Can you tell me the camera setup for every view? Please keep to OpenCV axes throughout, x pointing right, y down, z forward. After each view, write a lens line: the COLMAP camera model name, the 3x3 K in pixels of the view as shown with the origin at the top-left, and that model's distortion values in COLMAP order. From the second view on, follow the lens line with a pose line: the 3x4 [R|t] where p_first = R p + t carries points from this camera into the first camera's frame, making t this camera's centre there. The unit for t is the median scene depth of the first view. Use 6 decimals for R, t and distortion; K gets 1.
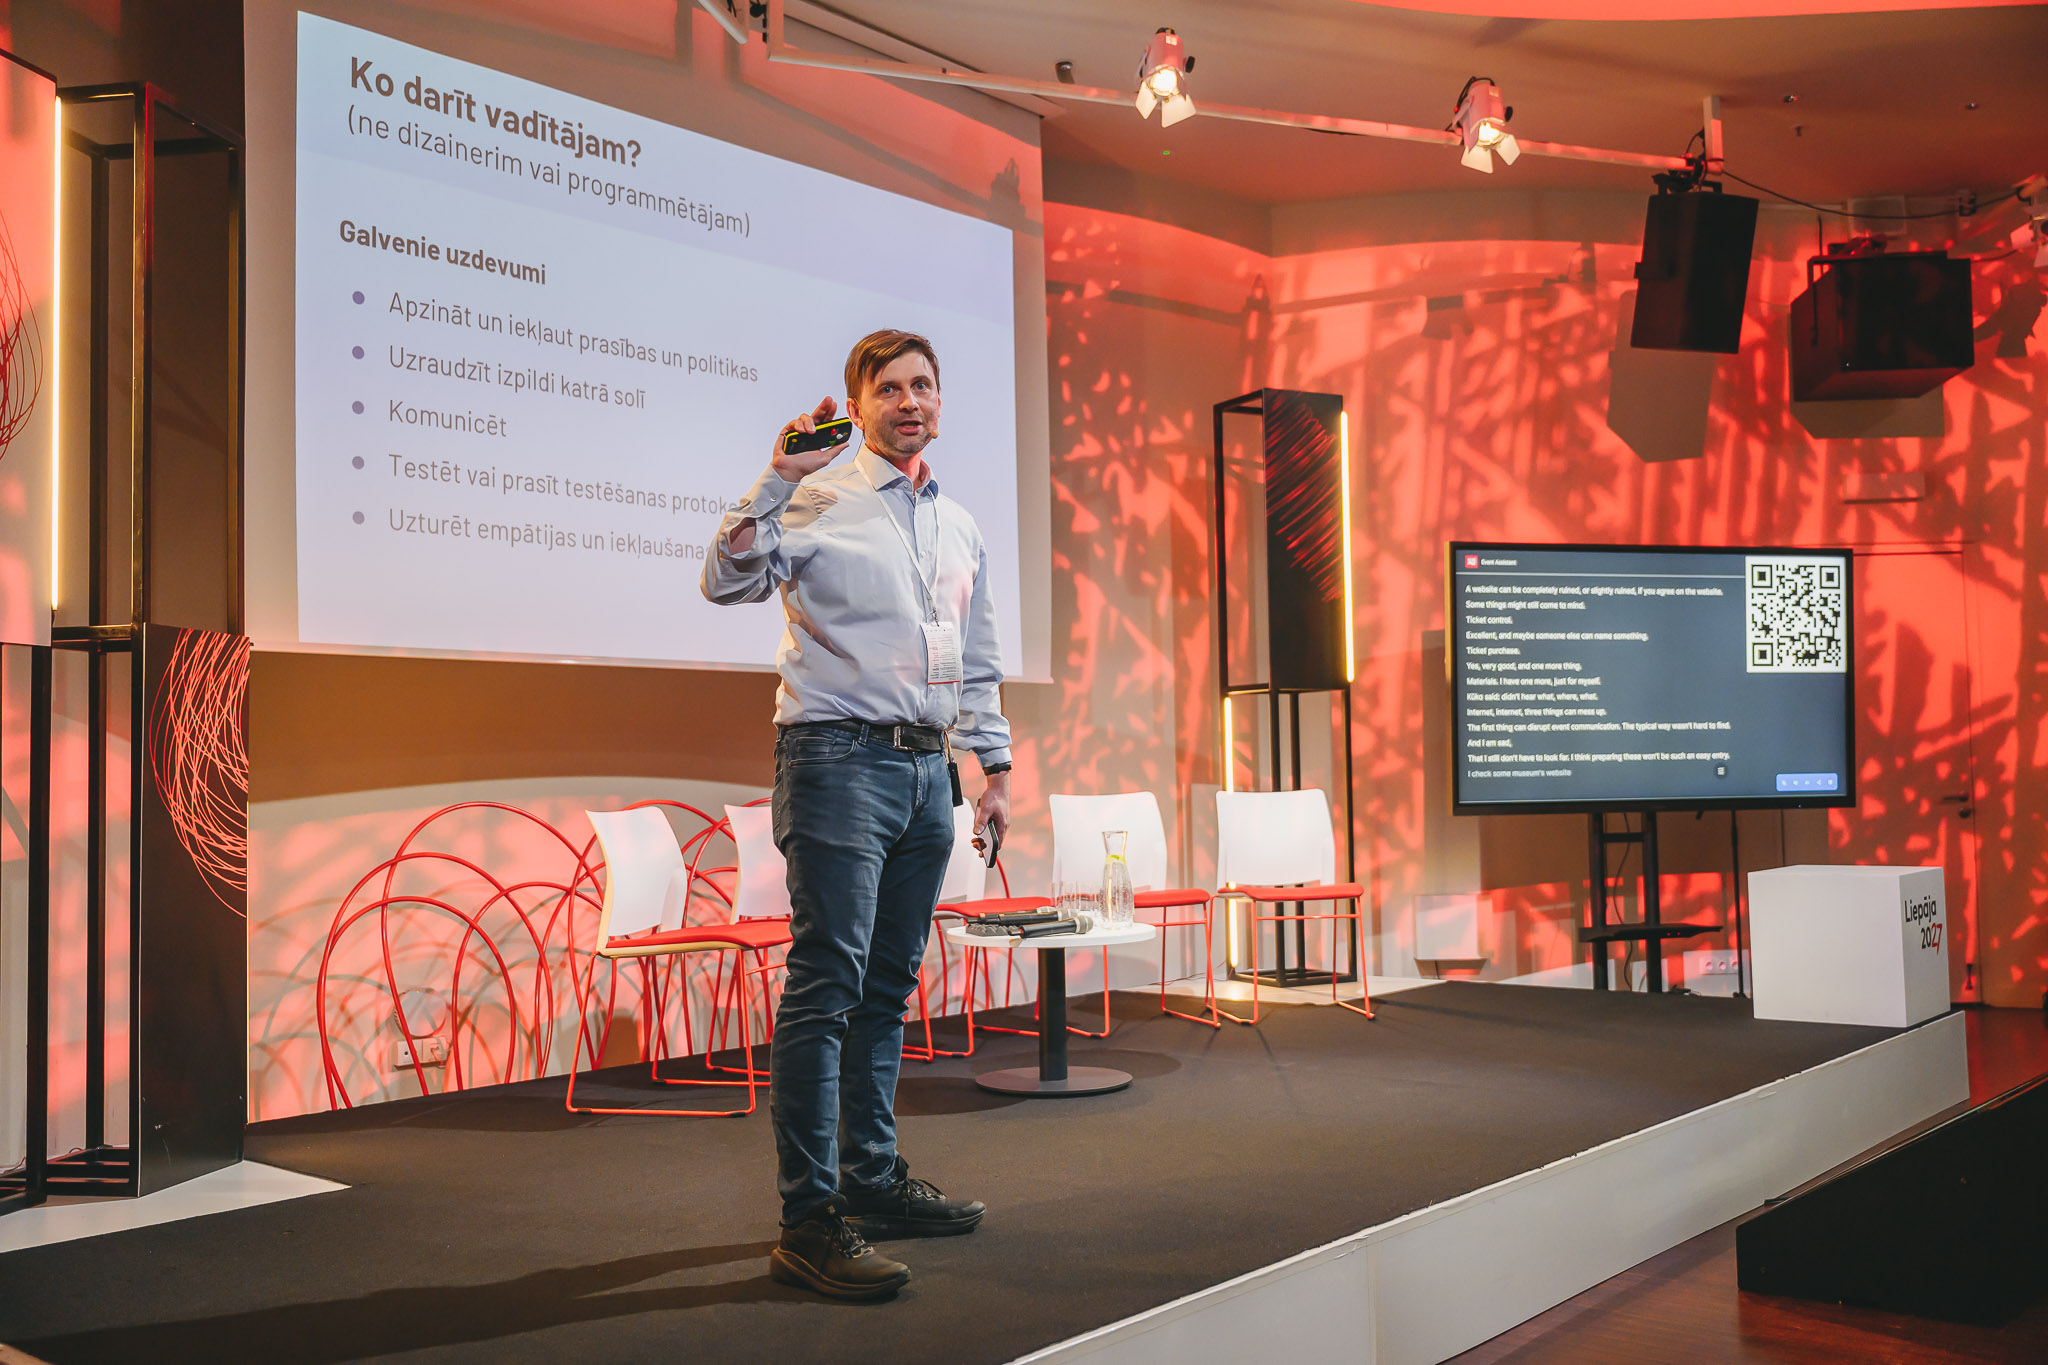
lens RADIAL K [[1900.0, 0, 1024.0], [0, 1900.0, 684.9], [0, 0, 1]] dist [0.006004, 0.000000]
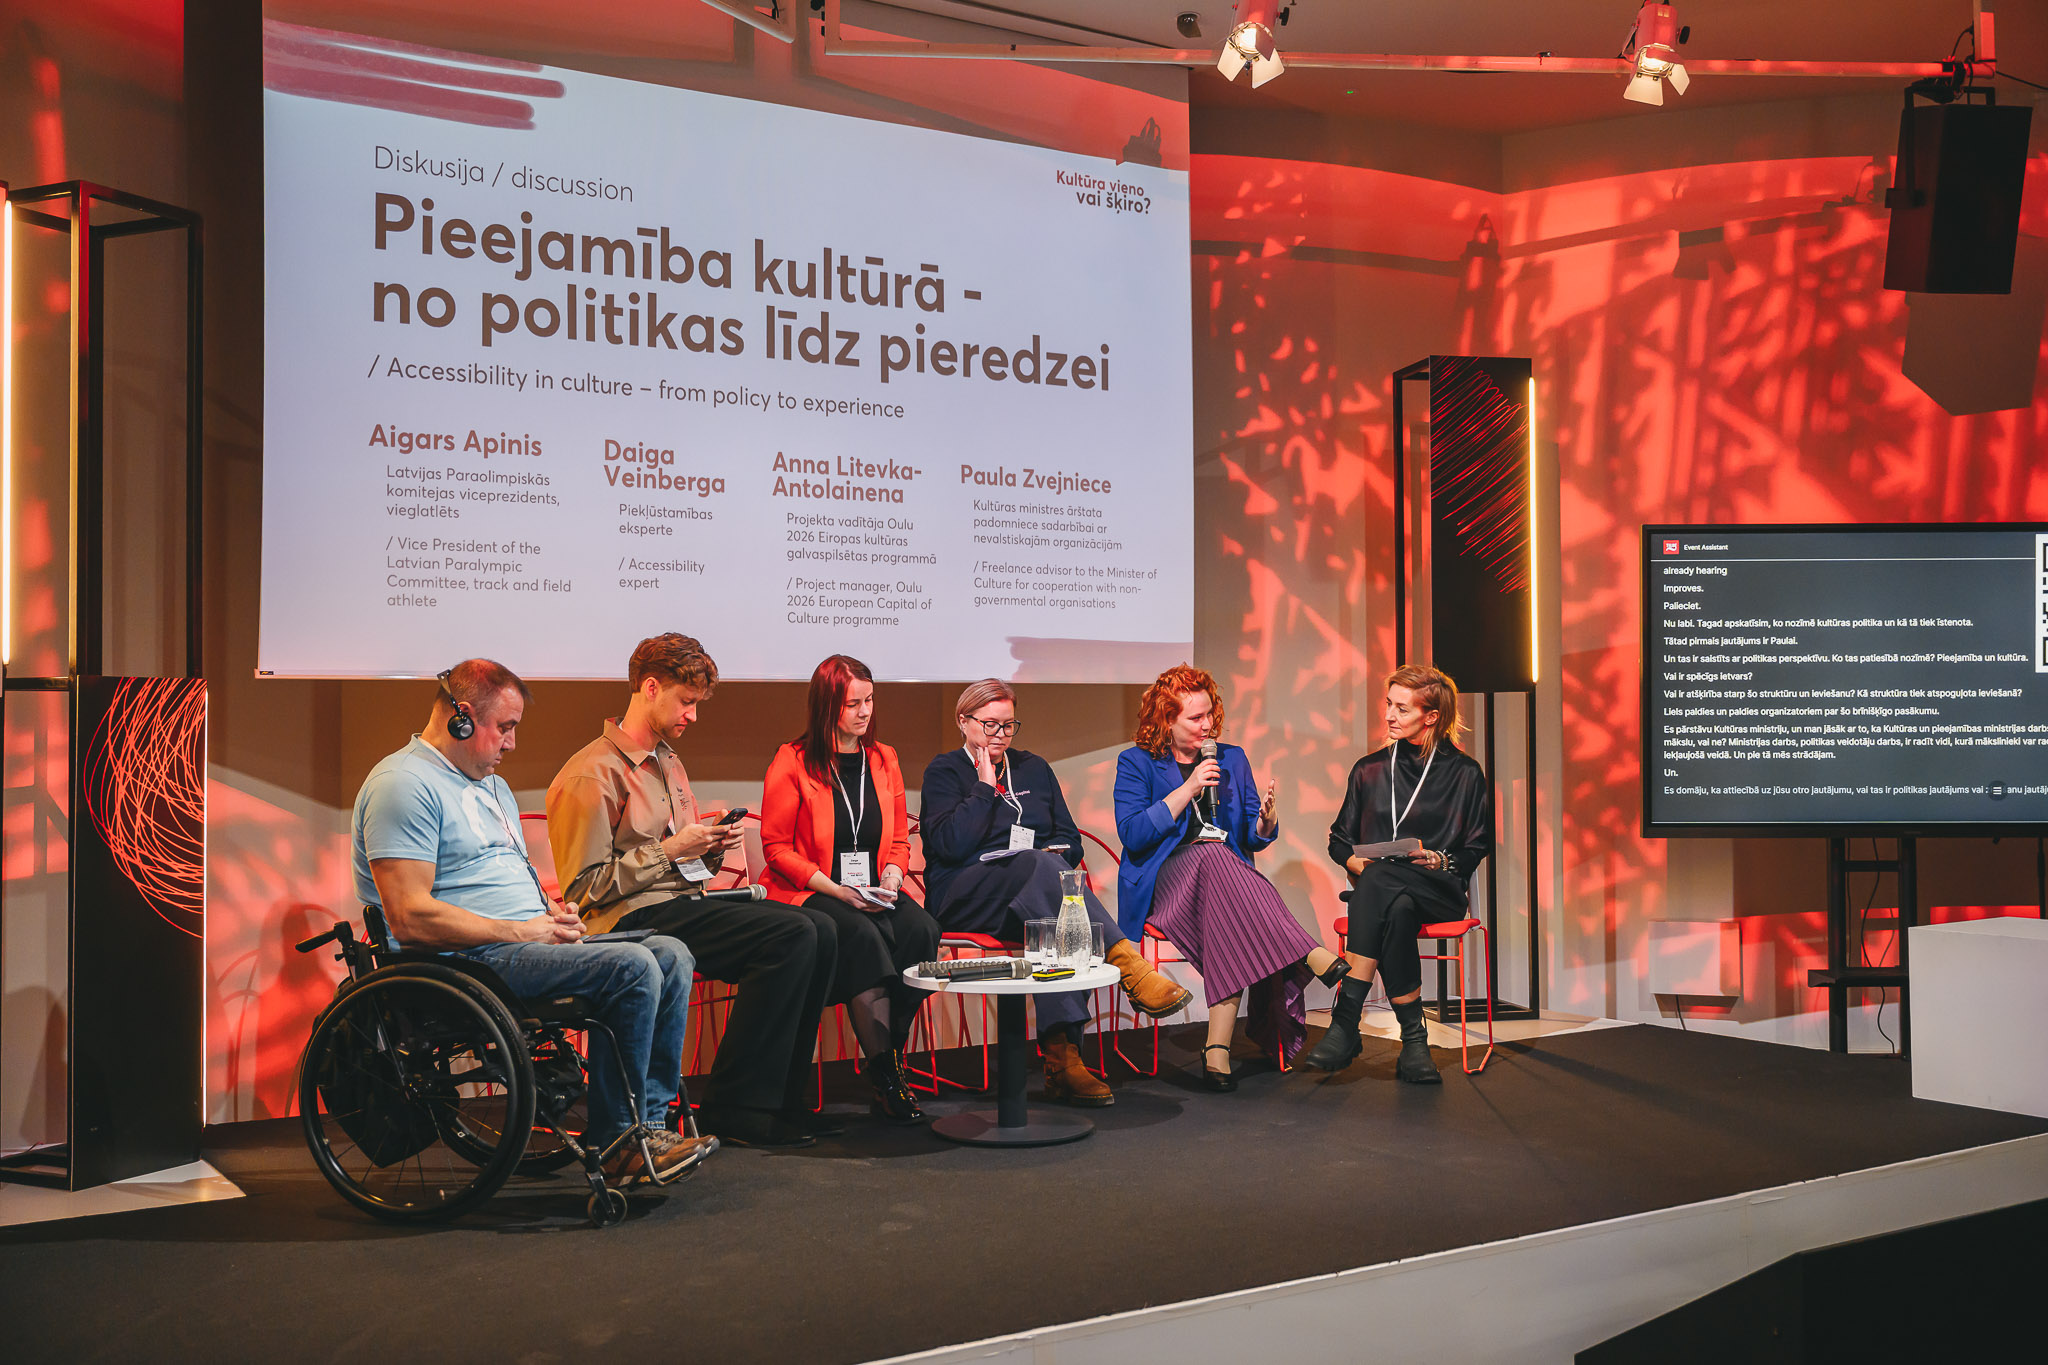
lens RADIAL K [[2100.4, 0, 1019.5], [0, 2100.4, 668.9], [0, 0, 1]] dist [-0.000492, 0.000000]
pose [[0.960077, 0.005422, -0.279682, 0.200809], [0.002880, 0.999567, 0.029267, -0.035050], [0.279720, -0.028904, 0.959647, -0.008955]]
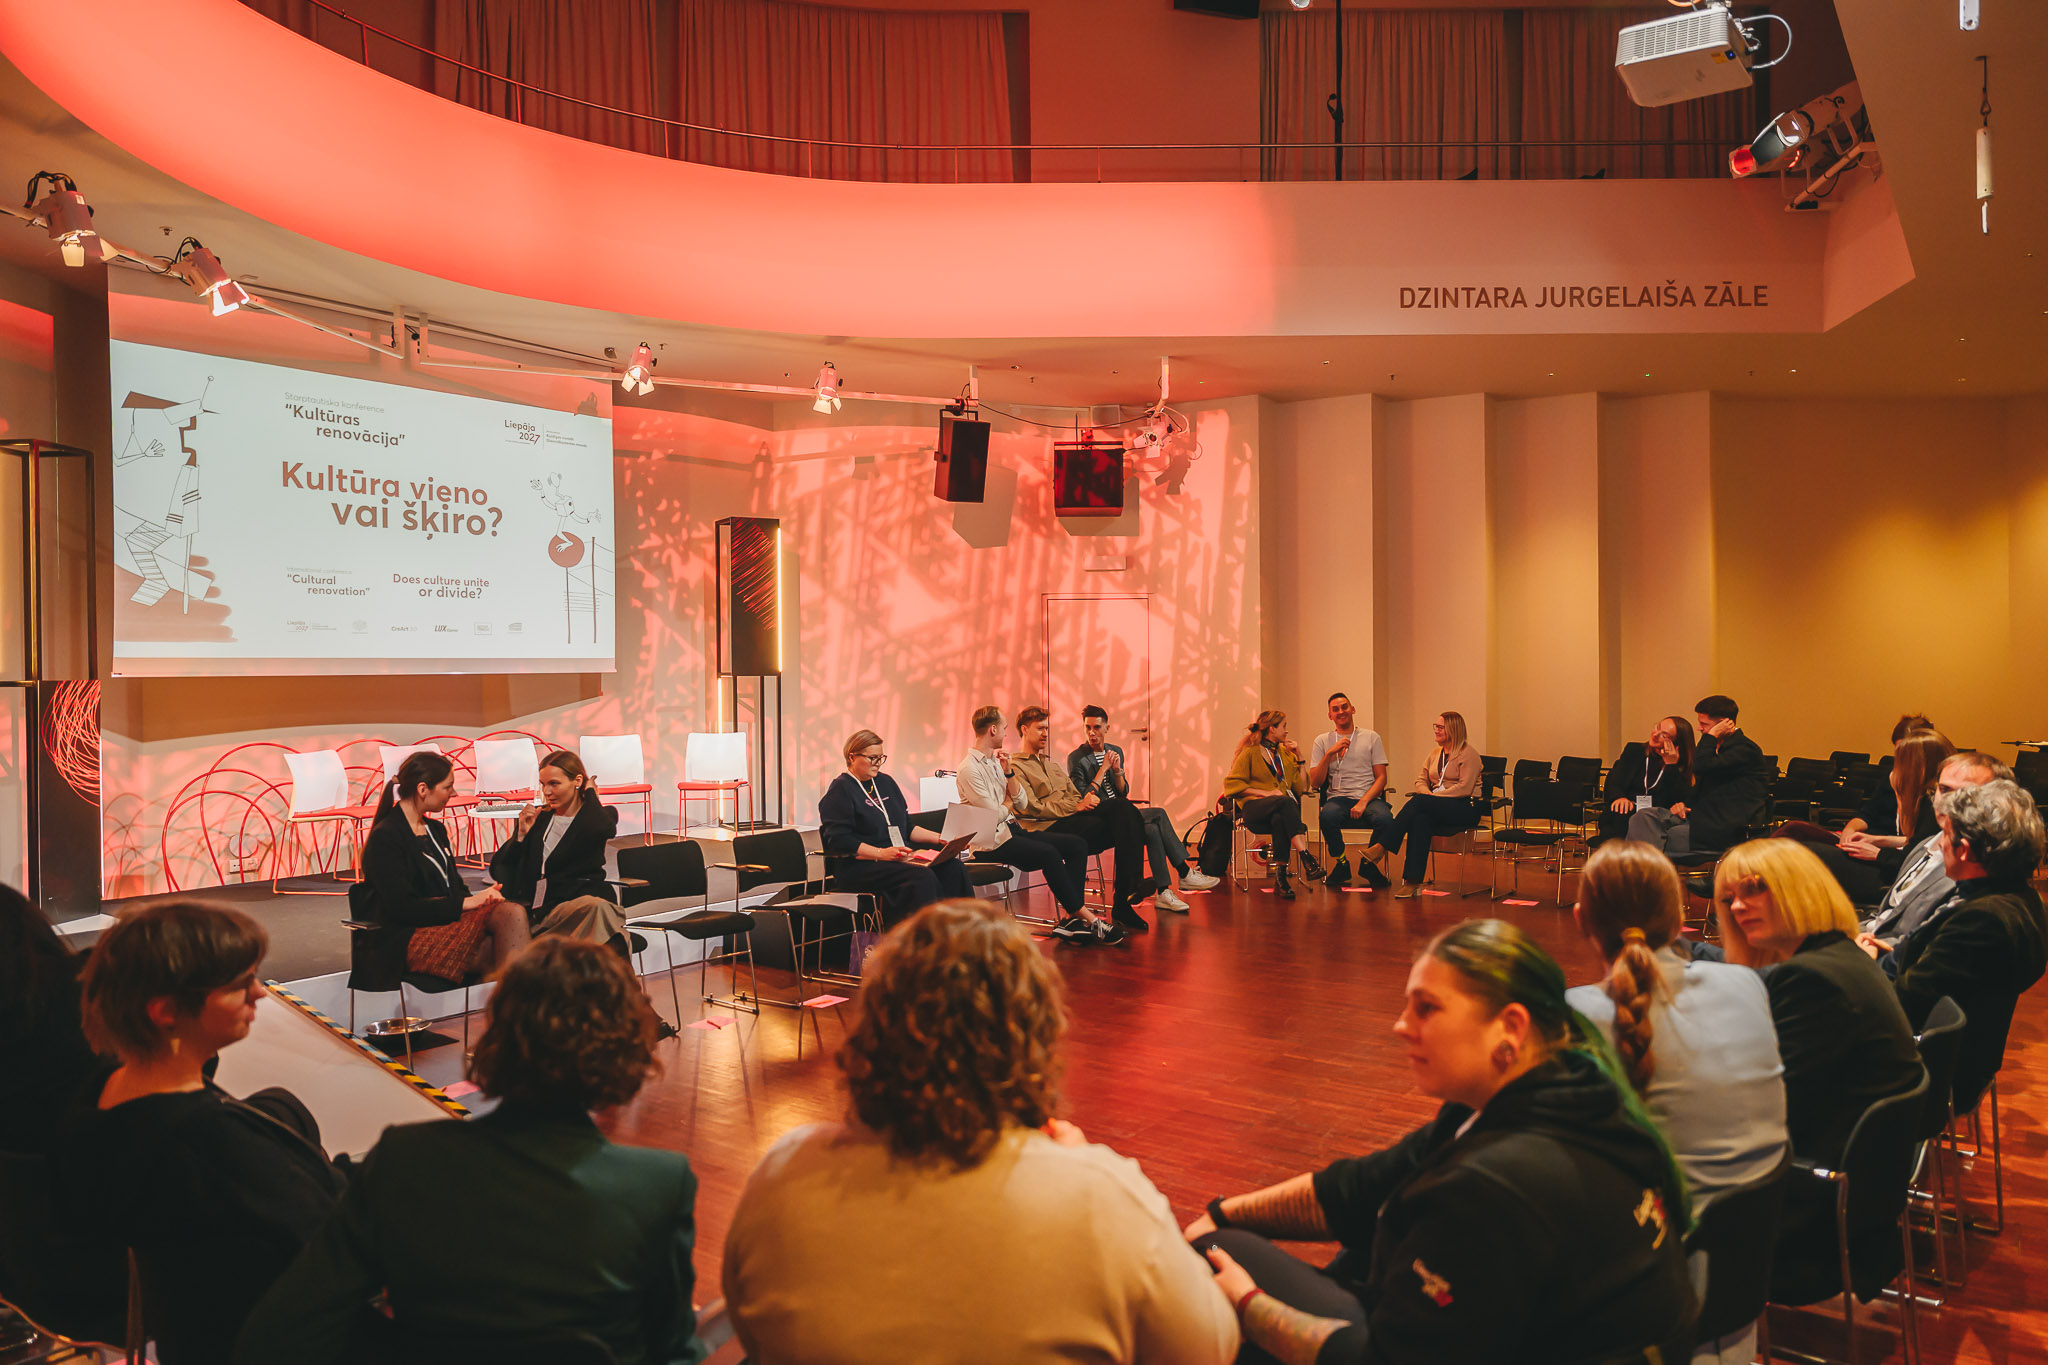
lens RADIAL K [[1364.8, 0, 1022.2], [0, 1364.8, 675.7], [0, 0, 1]] dist [-0.005813, 0.003646]
pose [[0.997887, 0.009630, 0.064251, 0.303765], [-0.013284, 0.998303, 0.056690, -0.072915], [-0.063597, -0.057423, 0.996322, -0.349759]]
